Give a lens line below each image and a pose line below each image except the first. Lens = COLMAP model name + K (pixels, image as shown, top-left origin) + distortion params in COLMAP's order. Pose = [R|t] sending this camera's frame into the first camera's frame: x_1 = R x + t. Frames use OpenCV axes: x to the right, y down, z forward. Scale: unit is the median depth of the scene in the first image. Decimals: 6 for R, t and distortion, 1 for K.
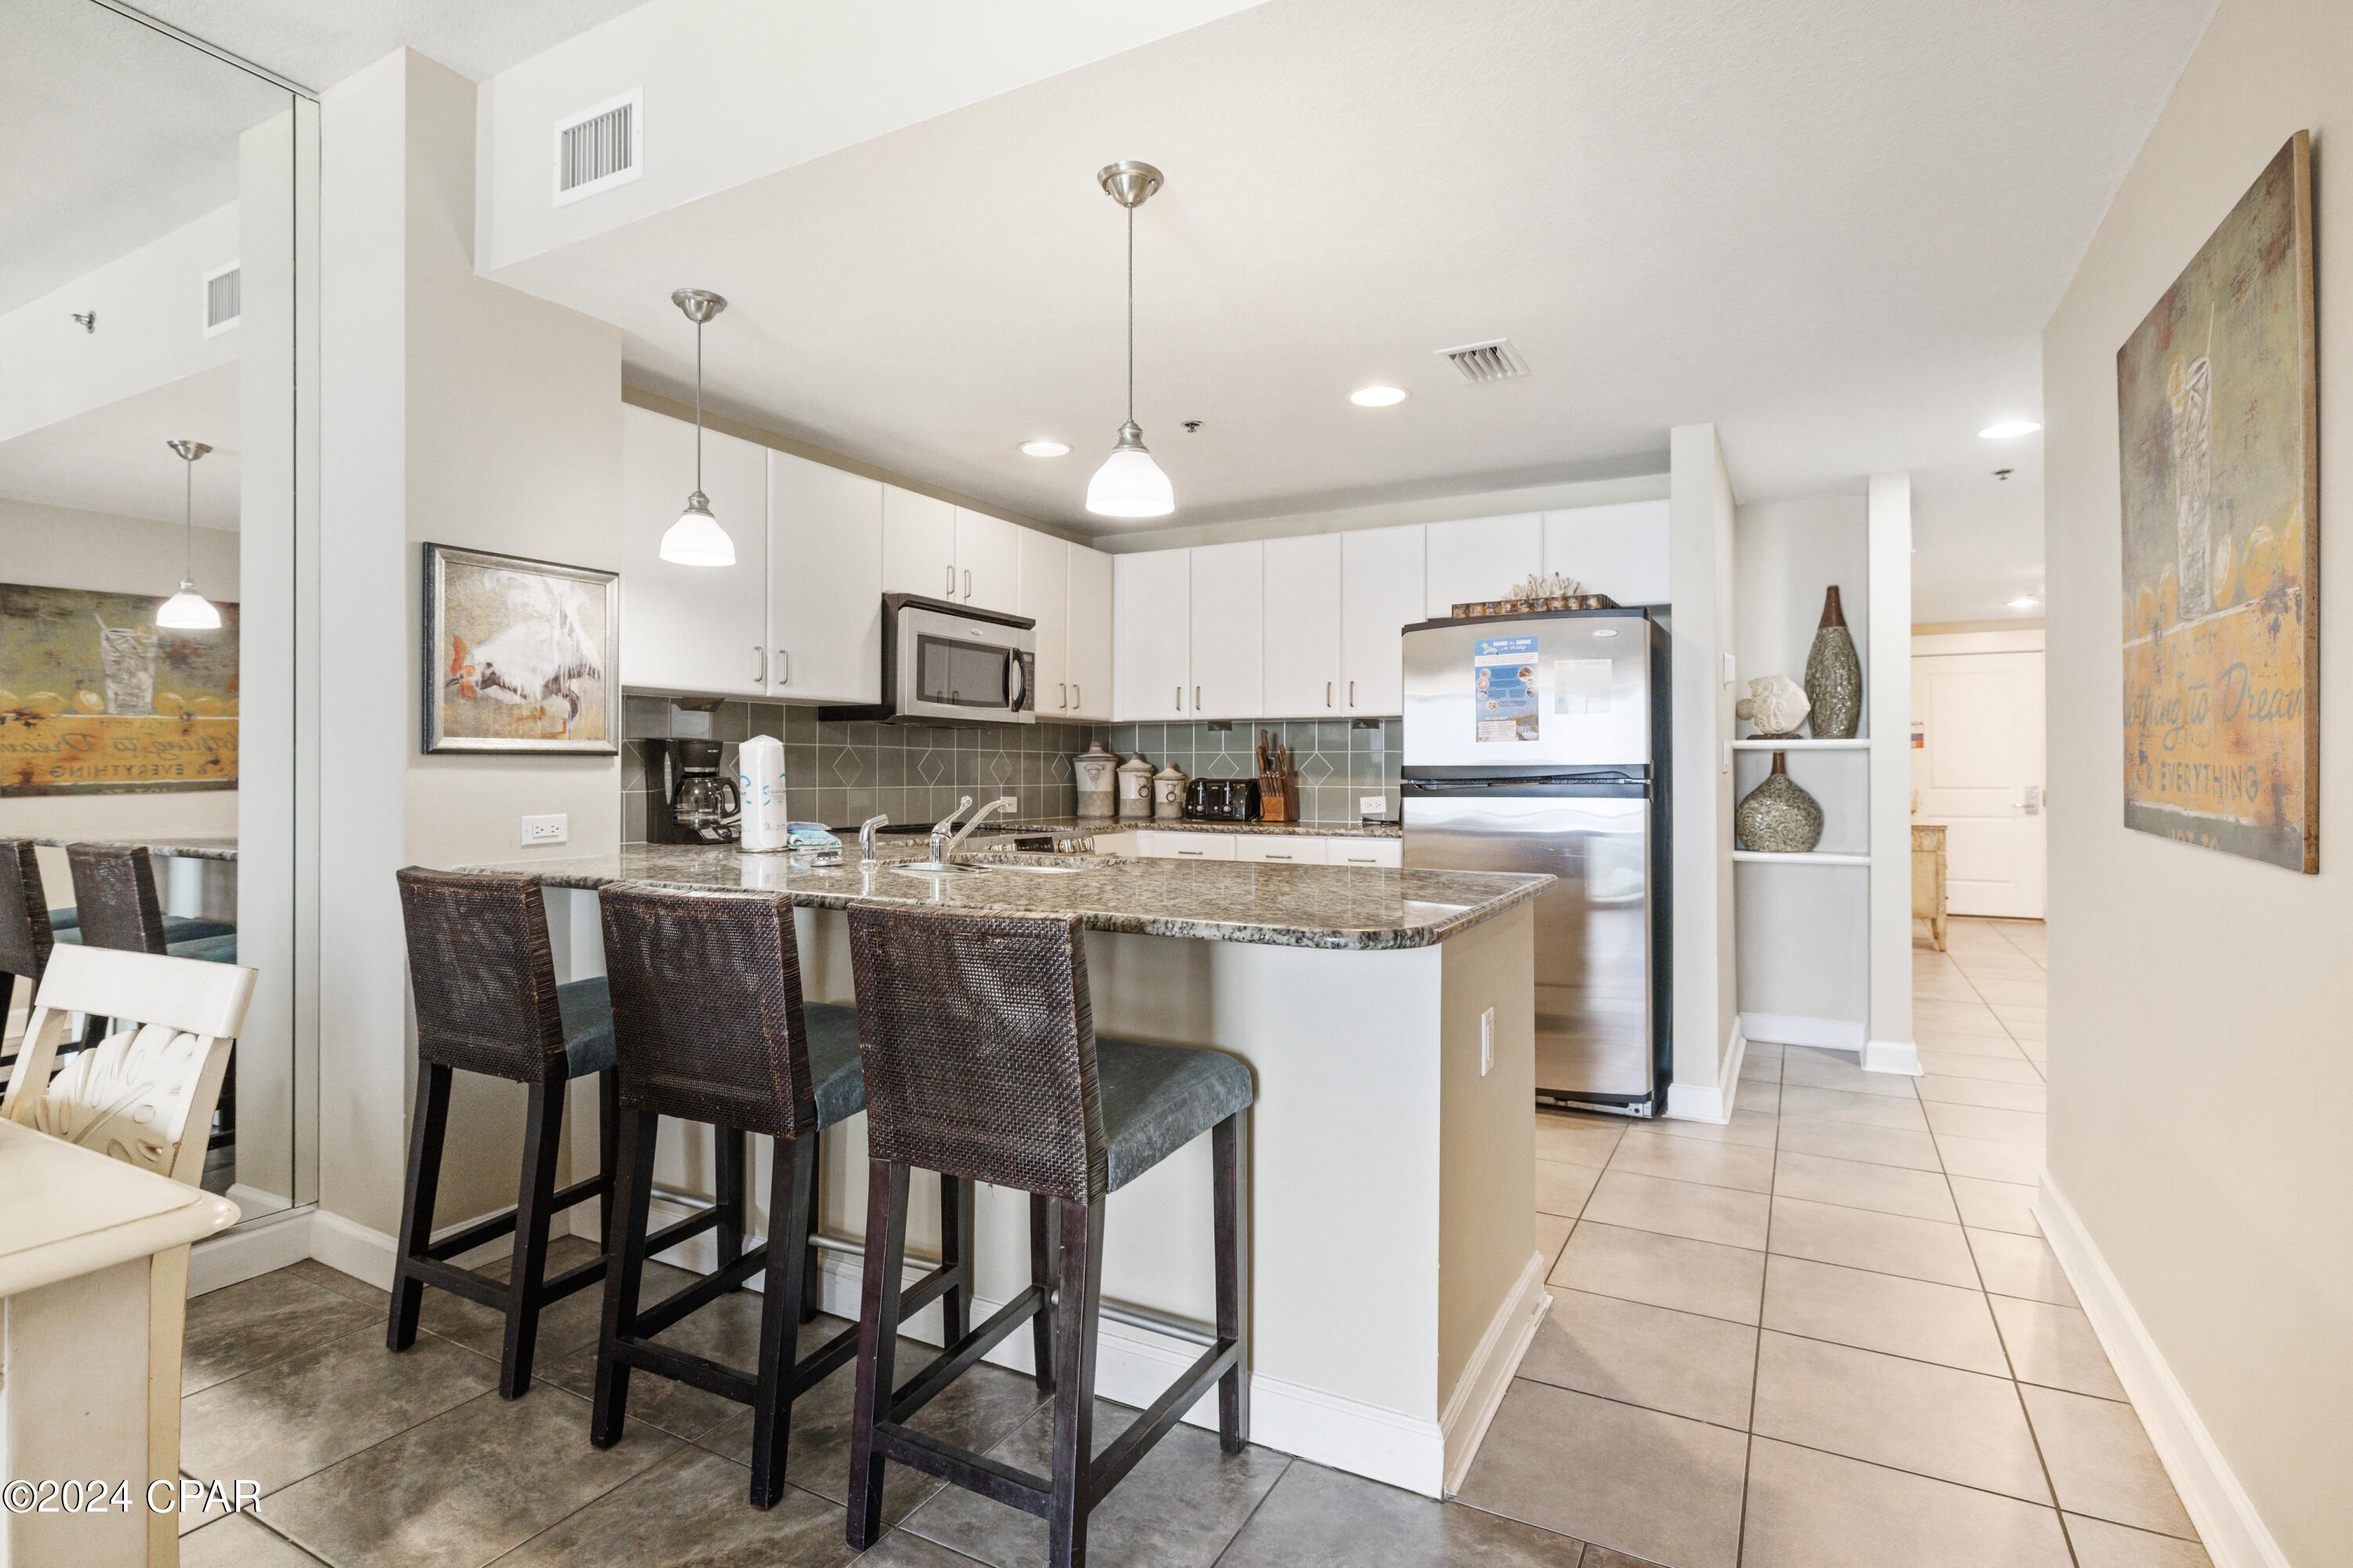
lens RADIAL K [[1148.1, 0, 1179.5], [0, 1148.1, 762.9], [0, 0, 1]] dist [-0.005762, 0.001578]
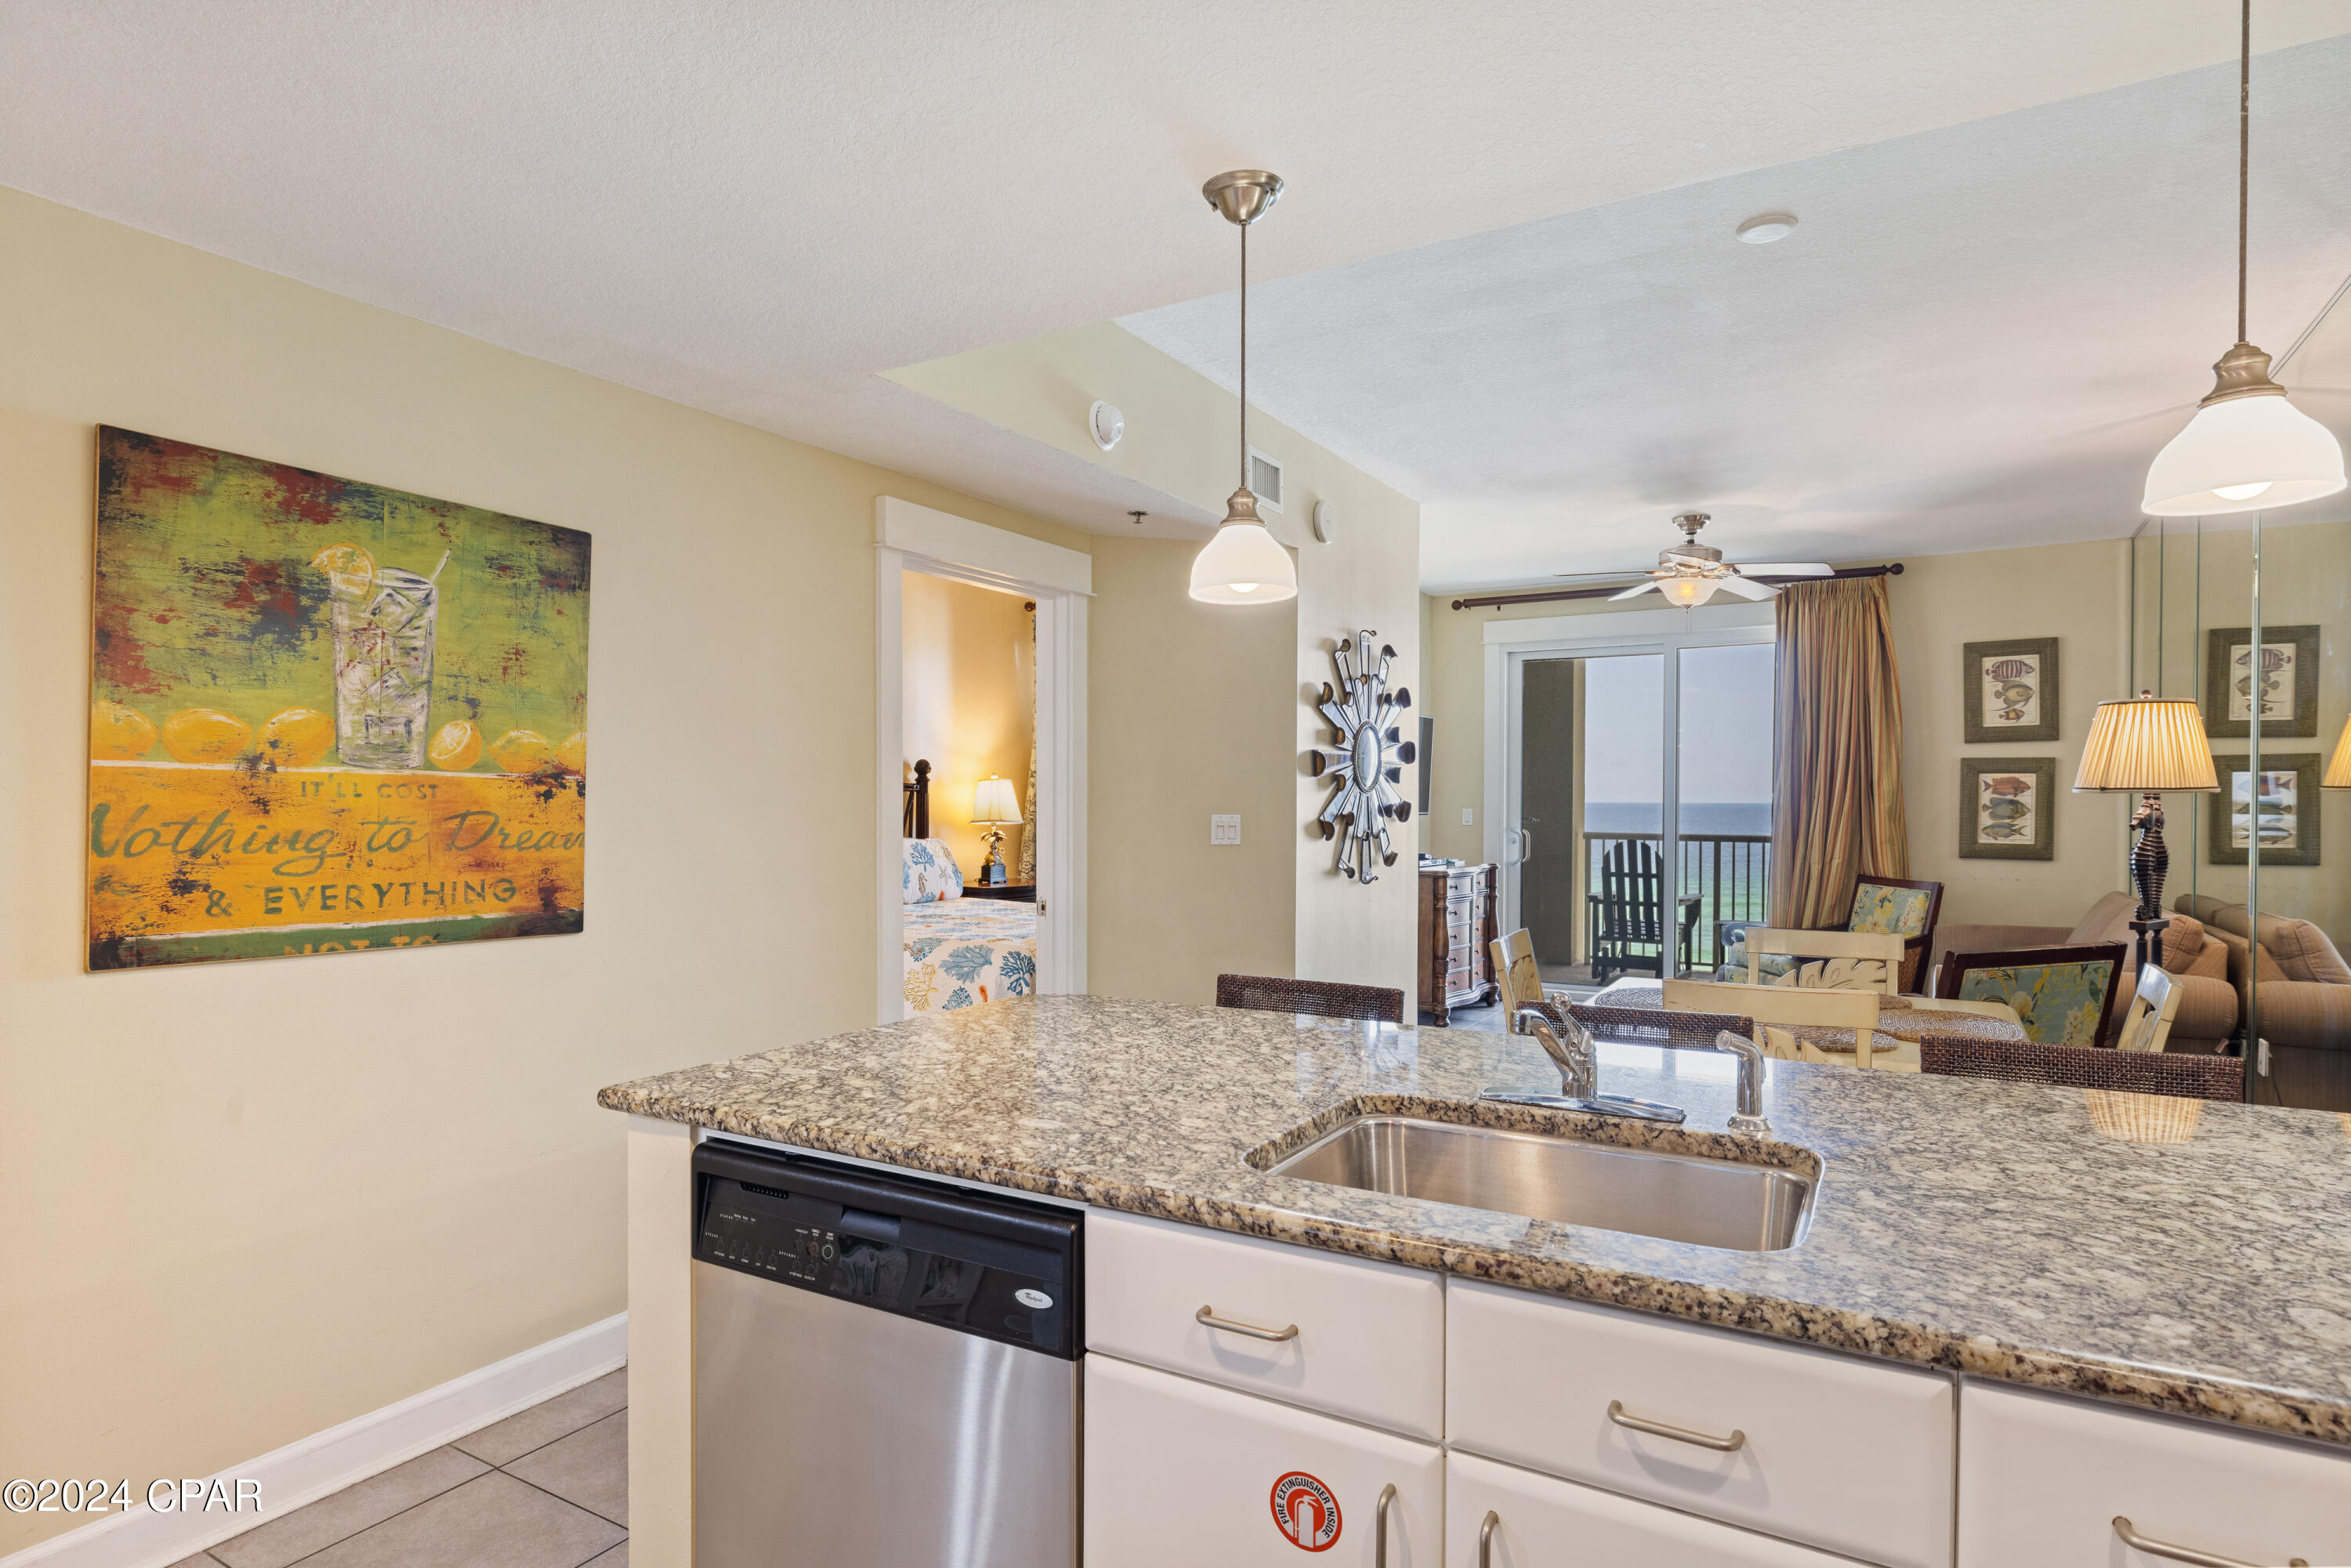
lens RADIAL K [[1258.2, 0, 1168.9], [0, 1258.2, 814.8], [0, 0, 1]] dist [0.002896, -0.002976]
pose [[-0.999366, -0.003110, 0.035477, -0.013973], [-0.002831, 0.999965, 0.007920, -0.045878], [-0.035500, 0.007814, -0.999339, 1.225626]]
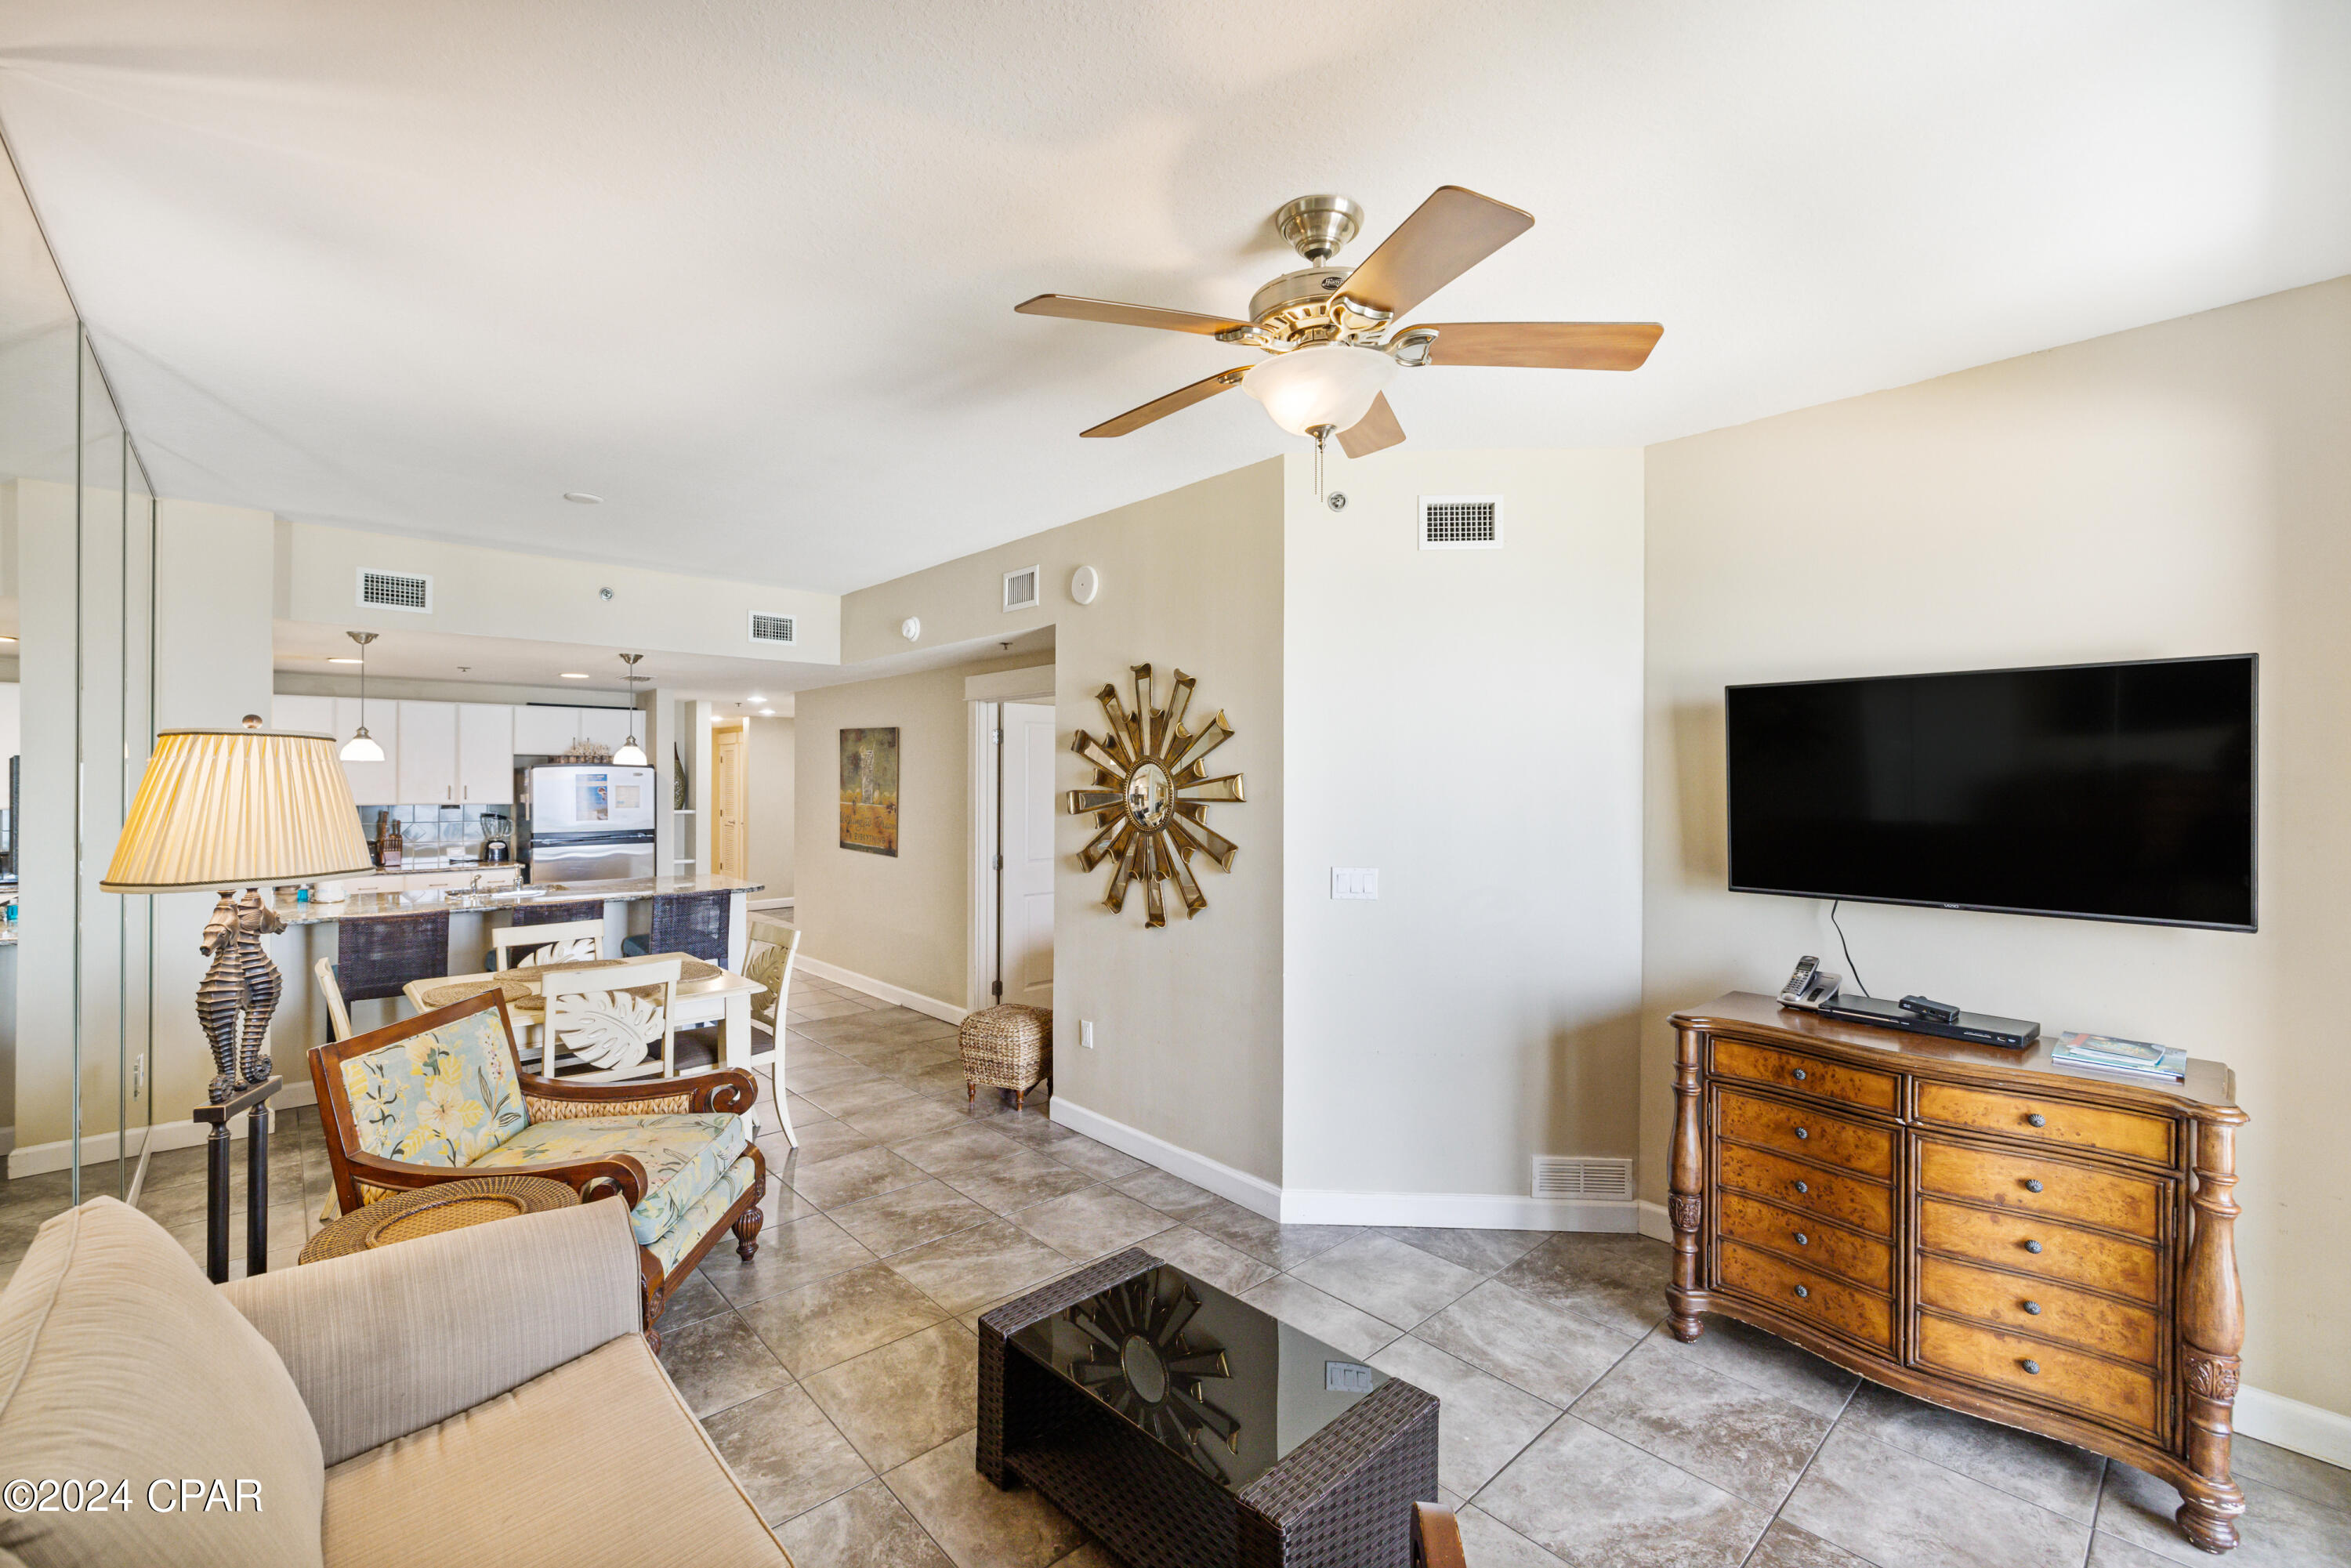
lens RADIAL K [[980.2, 0, 1157.3], [0, 980.2, 777.5], [0, 0, 1]] dist [0.000528, -0.001737]
pose [[0.332390, 0.001505, 0.943141, -1.307793], [-0.007444, 0.999972, 0.001028, -0.128916], [-0.943113, -0.007362, 0.332391, -0.759136]]
